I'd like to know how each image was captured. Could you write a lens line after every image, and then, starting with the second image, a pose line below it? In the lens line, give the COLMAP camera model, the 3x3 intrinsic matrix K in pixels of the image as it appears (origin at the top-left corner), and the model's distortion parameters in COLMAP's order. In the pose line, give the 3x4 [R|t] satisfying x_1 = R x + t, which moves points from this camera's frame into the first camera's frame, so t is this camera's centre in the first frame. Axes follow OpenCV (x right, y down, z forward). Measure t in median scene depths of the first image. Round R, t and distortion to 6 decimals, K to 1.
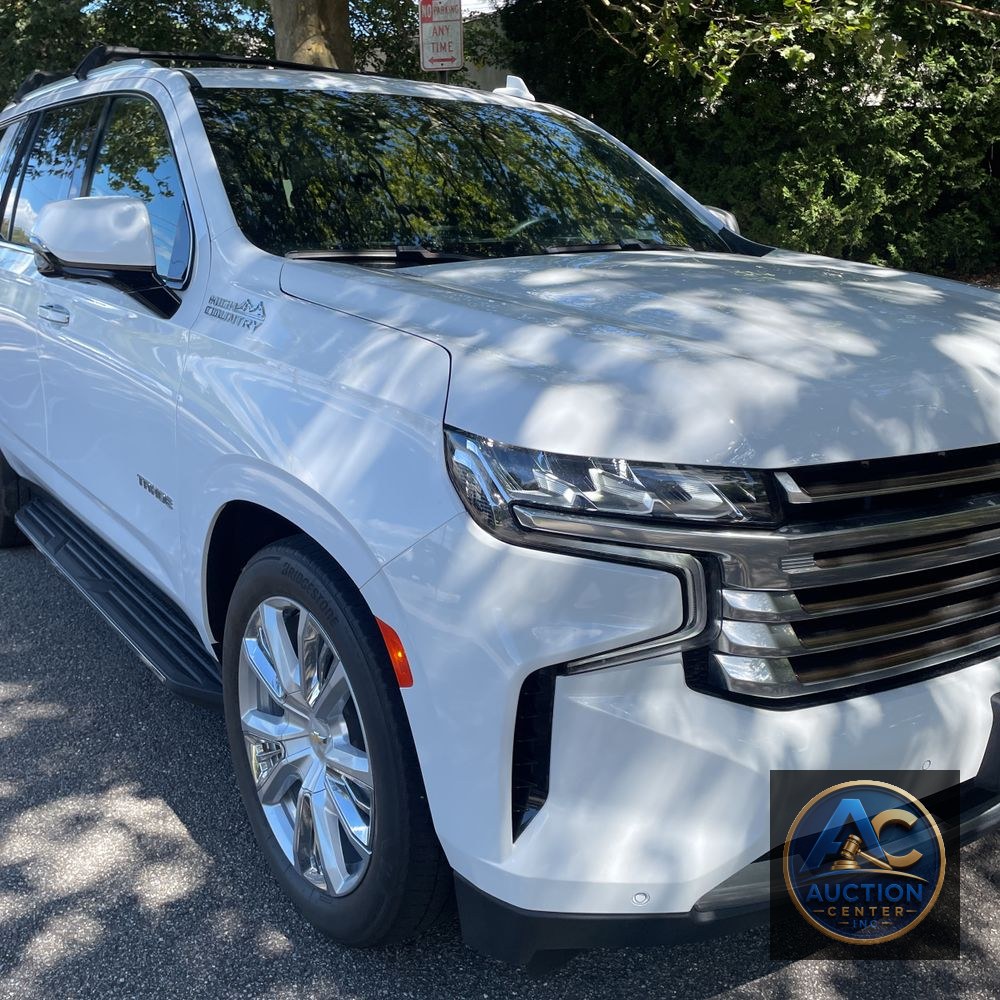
lens RADIAL K [[1022.3, 0, 506.2], [0, 1022.3, 488.1], [0, 0, 1]] dist [0.078919, -0.120821]
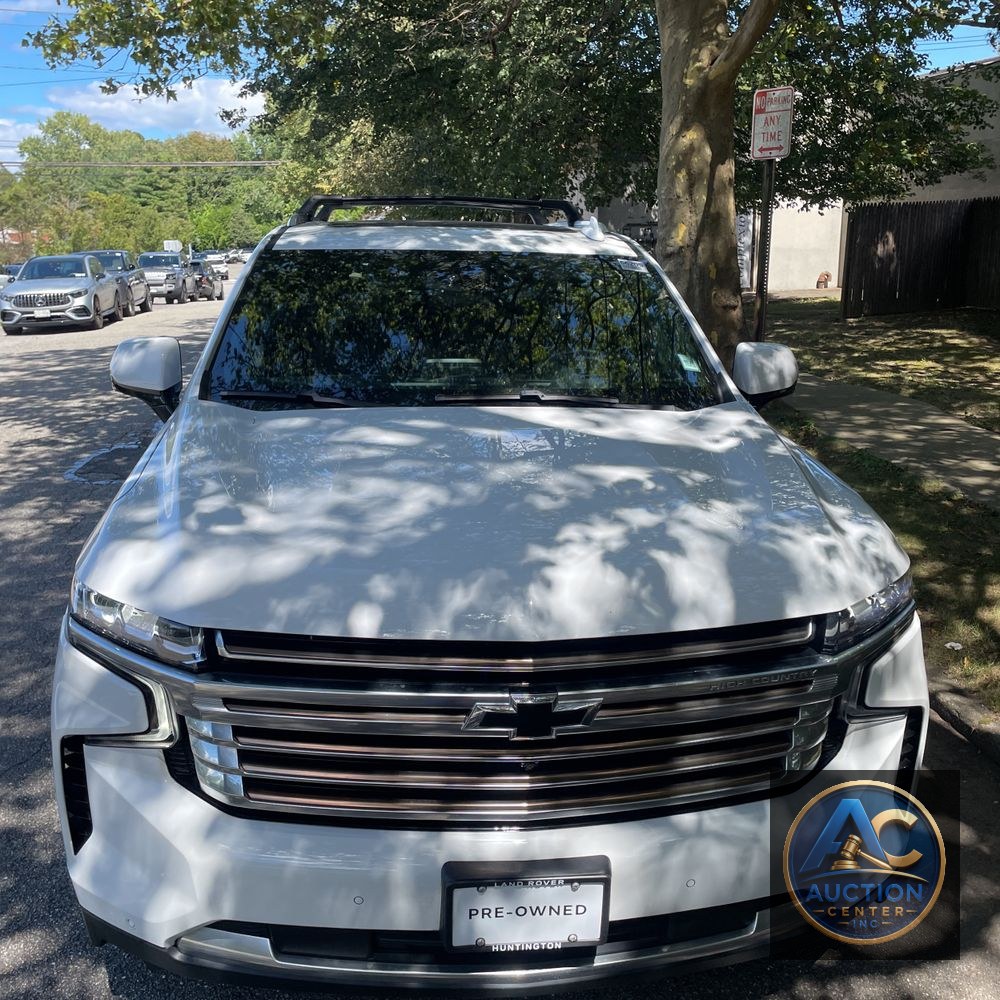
lens RADIAL K [[1014.5, 0, 485.0], [0, 1014.5, 494.2], [0, 0, 1]] dist [0.096315, -0.137932]
pose [[0.847334, 0.131684, -0.514475, 0.789507], [-0.143319, 0.989526, 0.017232, -0.169488], [0.511356, 0.059133, 0.857332, 0.038172]]
